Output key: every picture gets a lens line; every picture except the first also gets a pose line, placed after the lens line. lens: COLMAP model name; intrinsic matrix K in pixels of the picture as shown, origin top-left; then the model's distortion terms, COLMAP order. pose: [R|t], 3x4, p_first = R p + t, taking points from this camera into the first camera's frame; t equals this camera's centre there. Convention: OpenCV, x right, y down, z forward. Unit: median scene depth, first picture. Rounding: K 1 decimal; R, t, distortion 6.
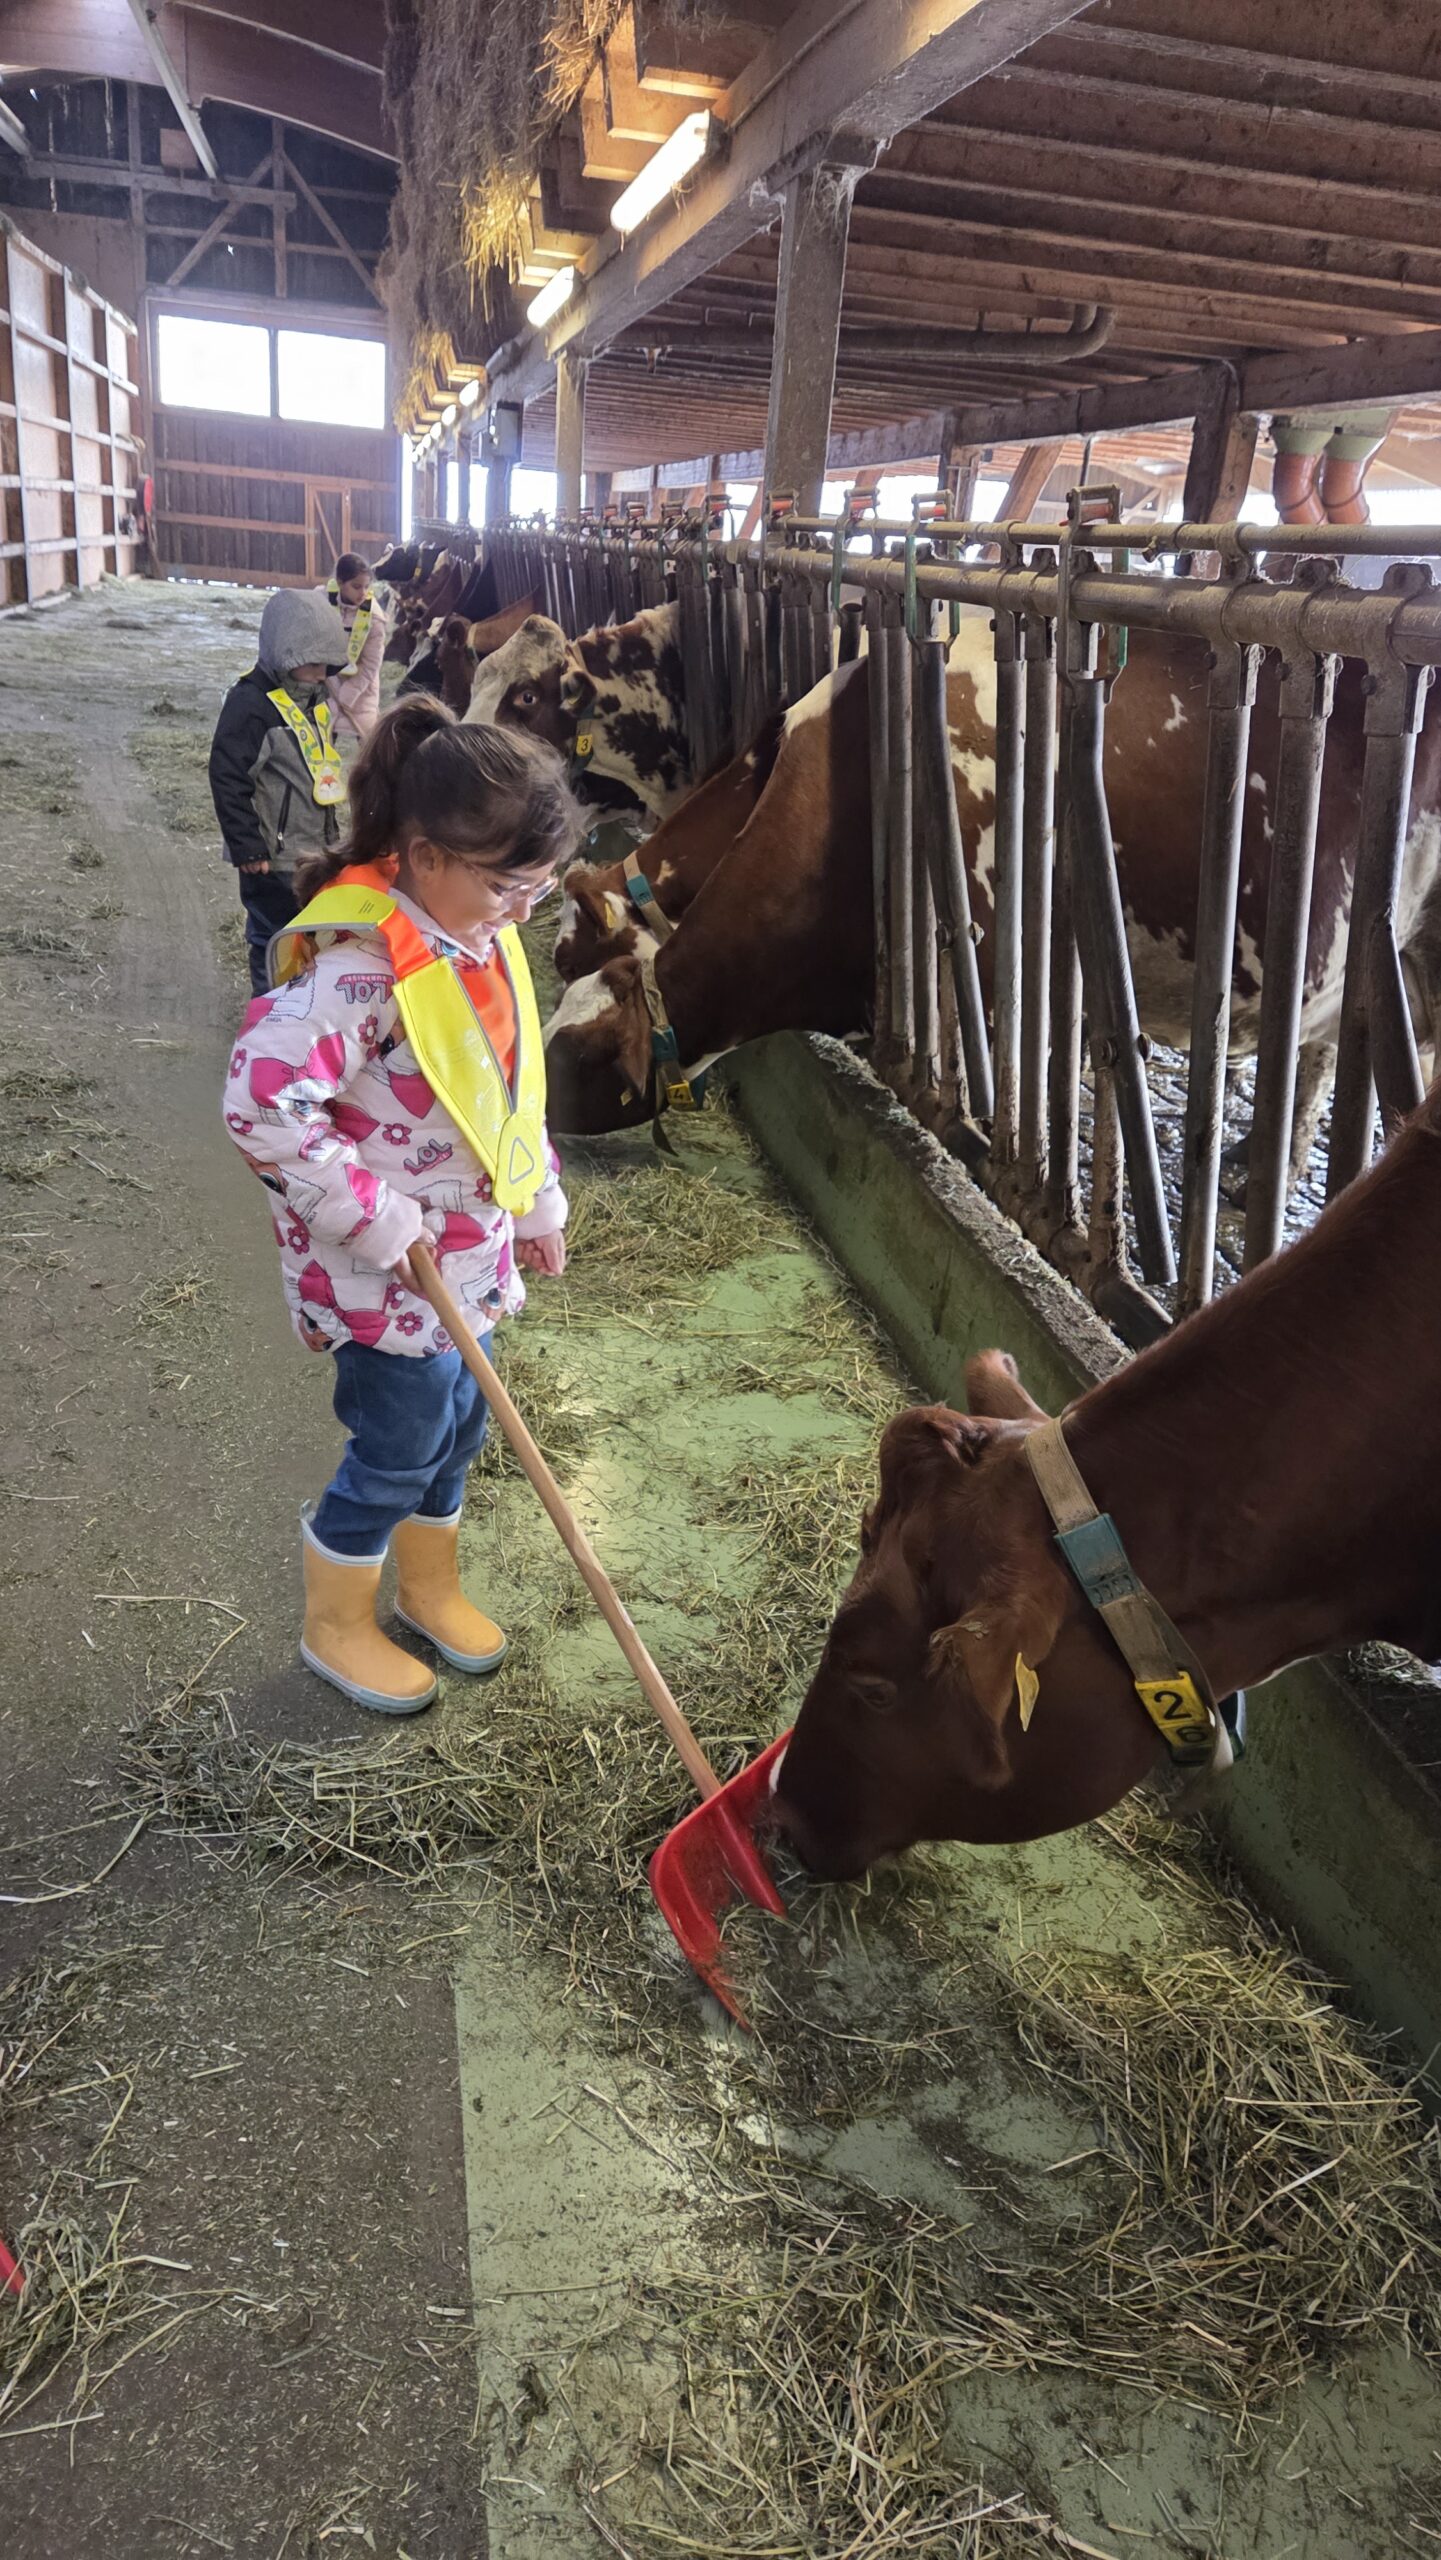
lens RADIAL K [[1799.6, 0, 720.5], [0, 1799.6, 1280.0], [0, 0, 1]] dist [0.117767, -0.125187]
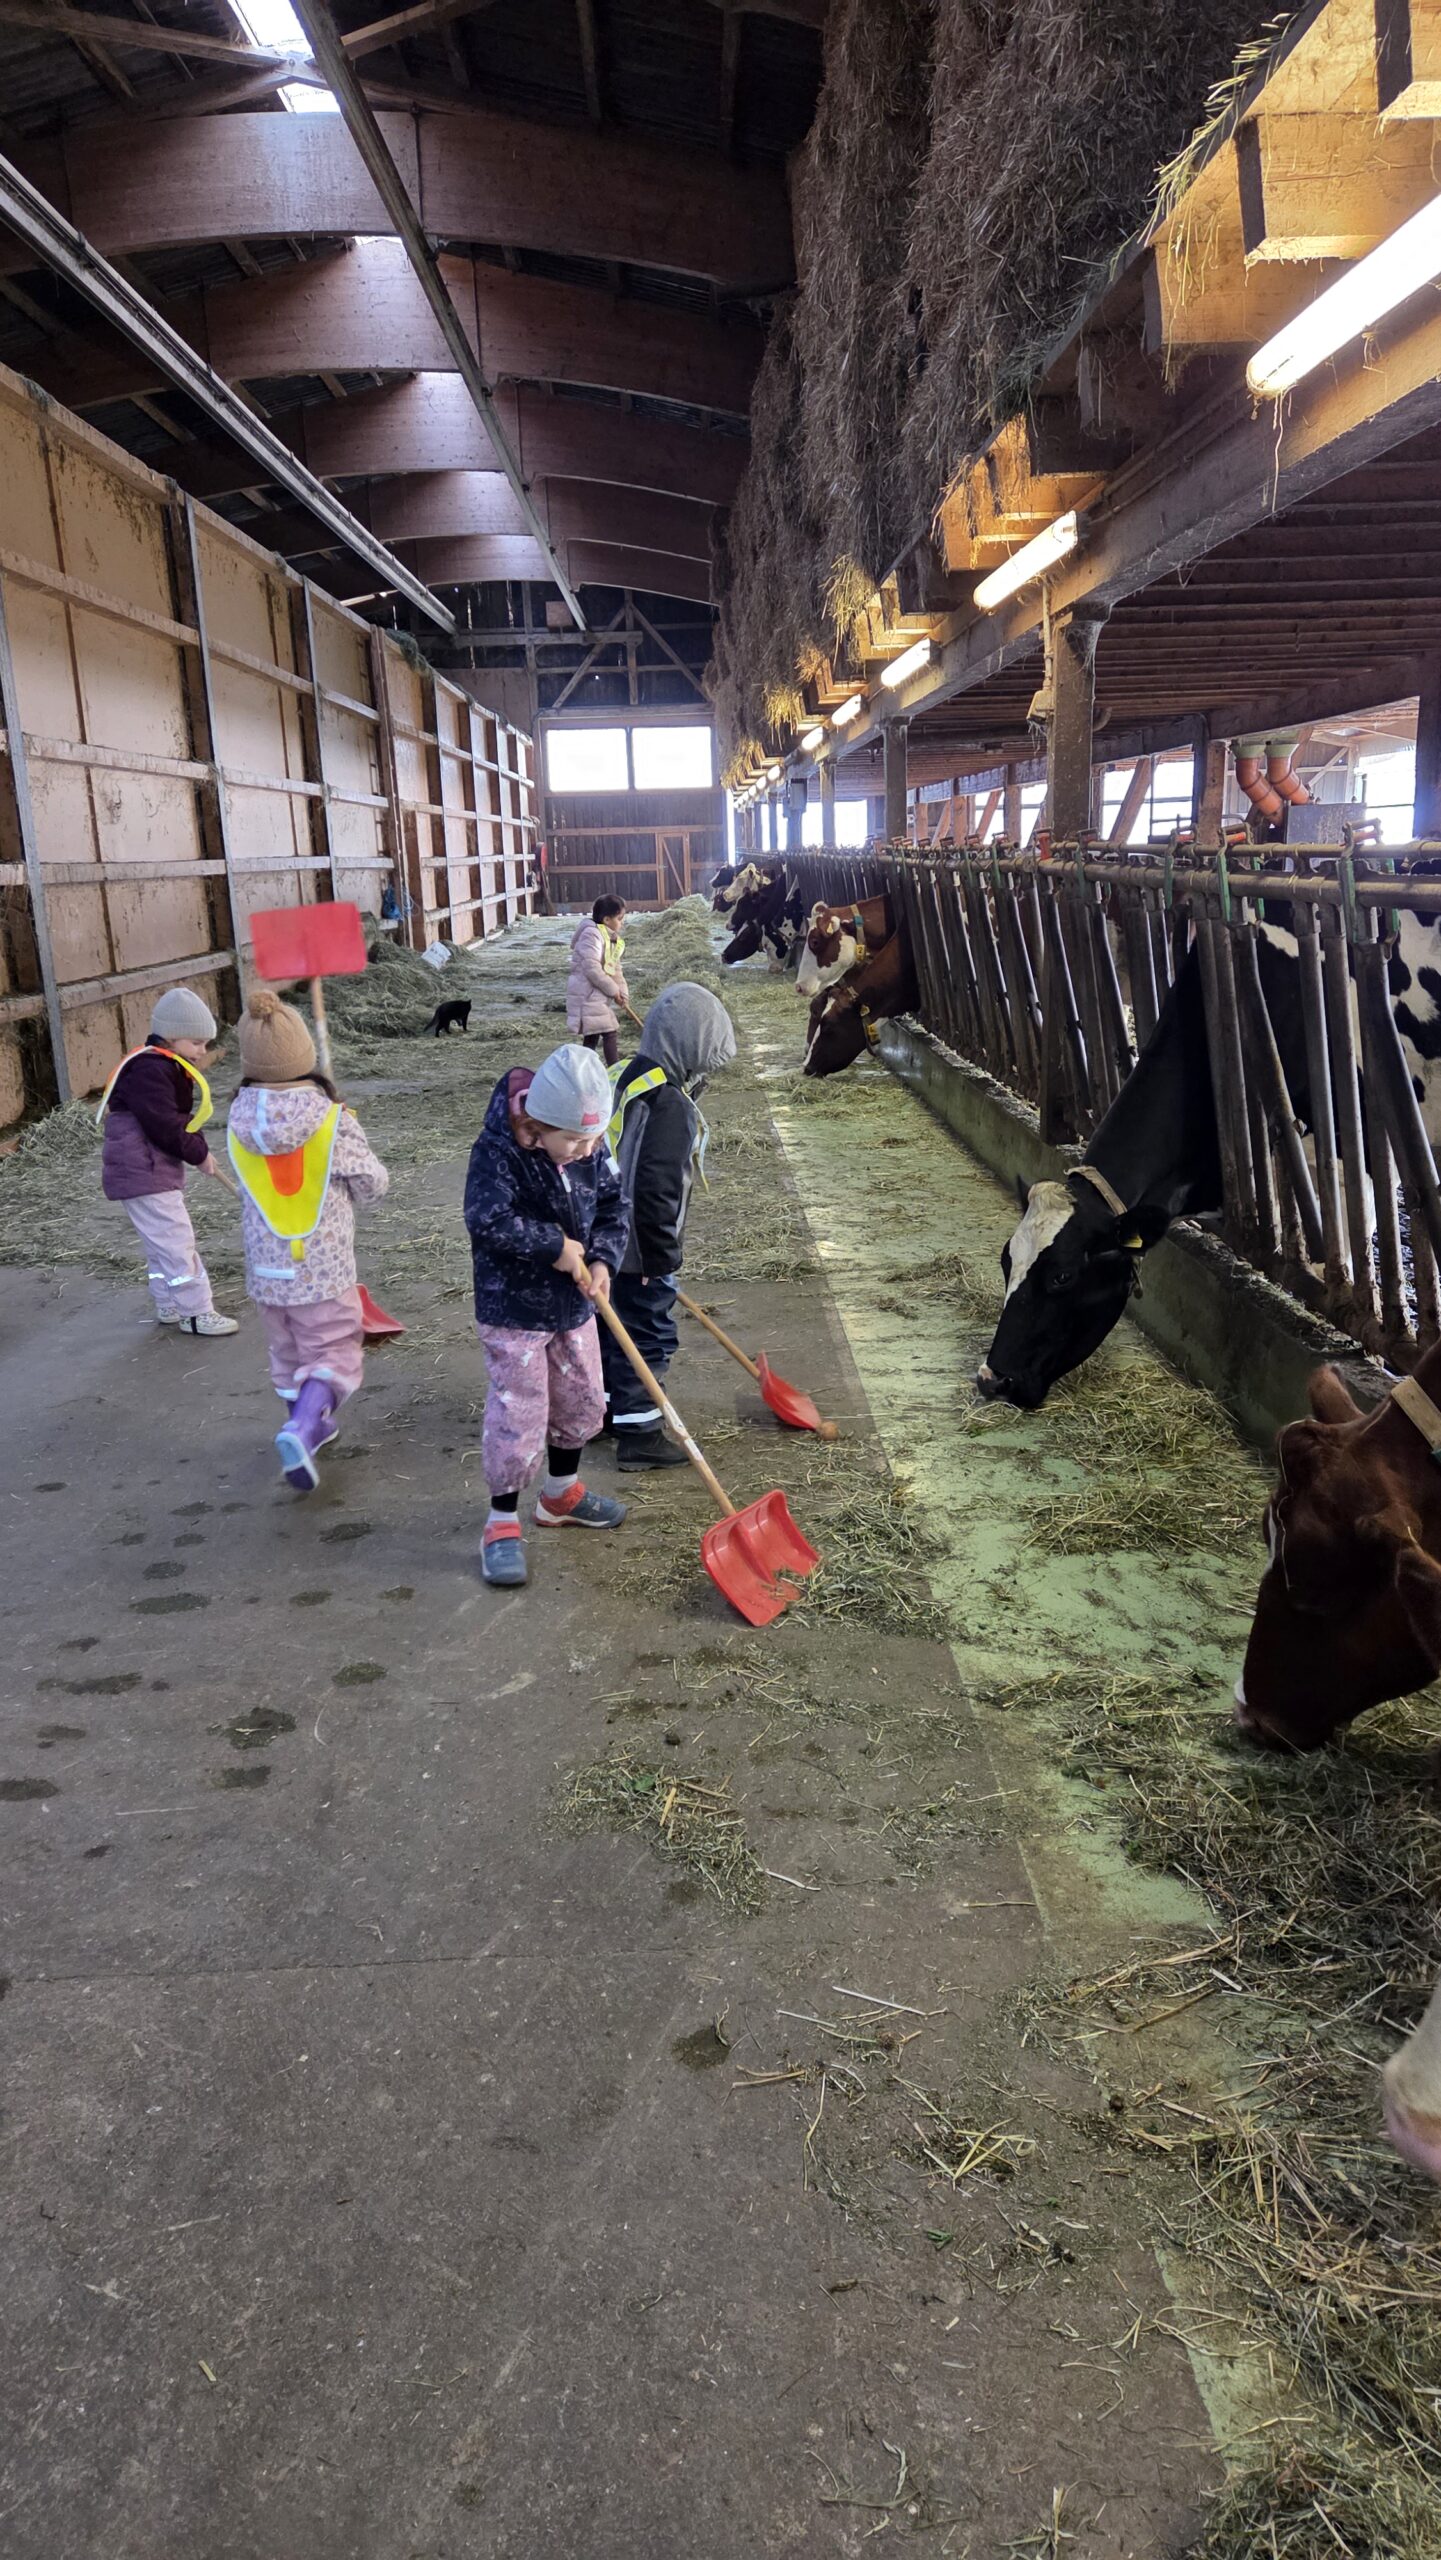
lens RADIAL K [[1799.6, 0, 720.5], [0, 1799.6, 1280.0], [0, 0, 1]] dist [0.117767, -0.125187]
pose [[0.980895, -0.073925, -0.179944, 0.107908], [0.046561, 0.987314, -0.151799, 0.294820], [0.188883, 0.140520, 0.971894, -0.749446]]
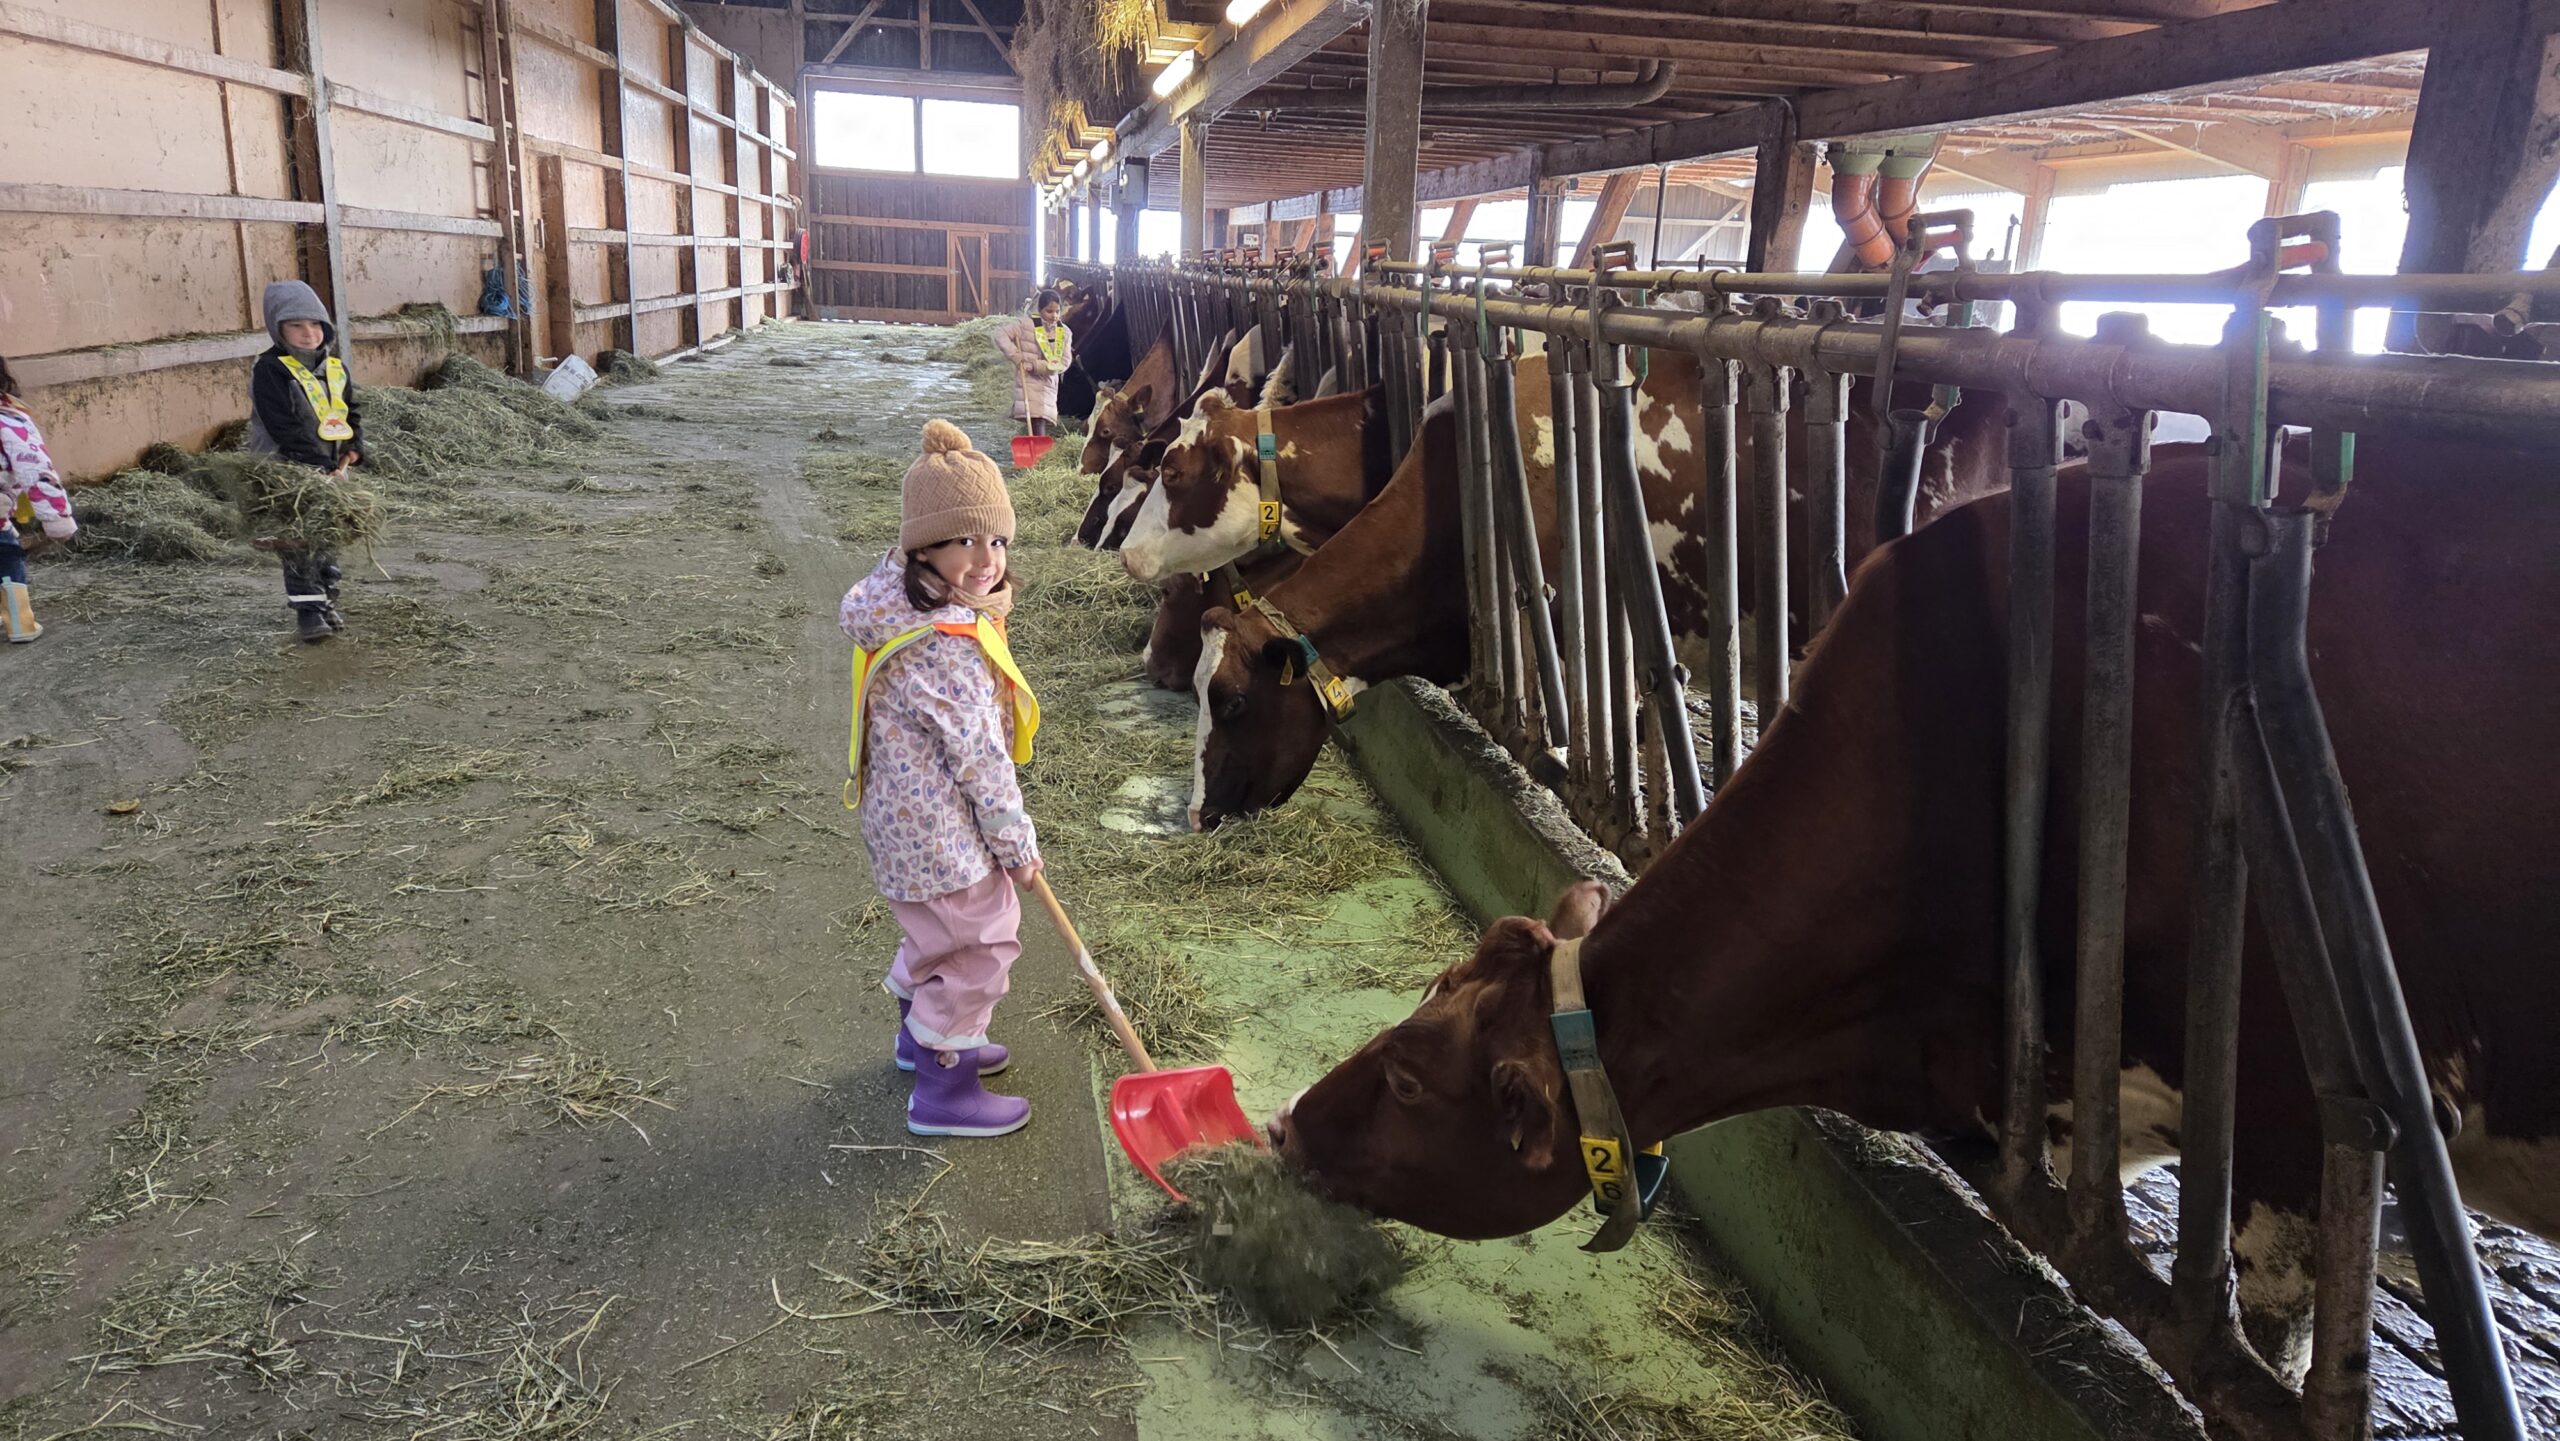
lens RADIAL K [[1799.6, 0, 1267.1], [0, 1799.6, 731.6], [0, 0, 1]] dist [0.117767, -0.125187]
pose [[0.998678, -0.028136, -0.043028, 0.002100], [0.022271, 0.991108, -0.131181, 0.017436], [0.046336, 0.130049, 0.990424, -0.058711]]
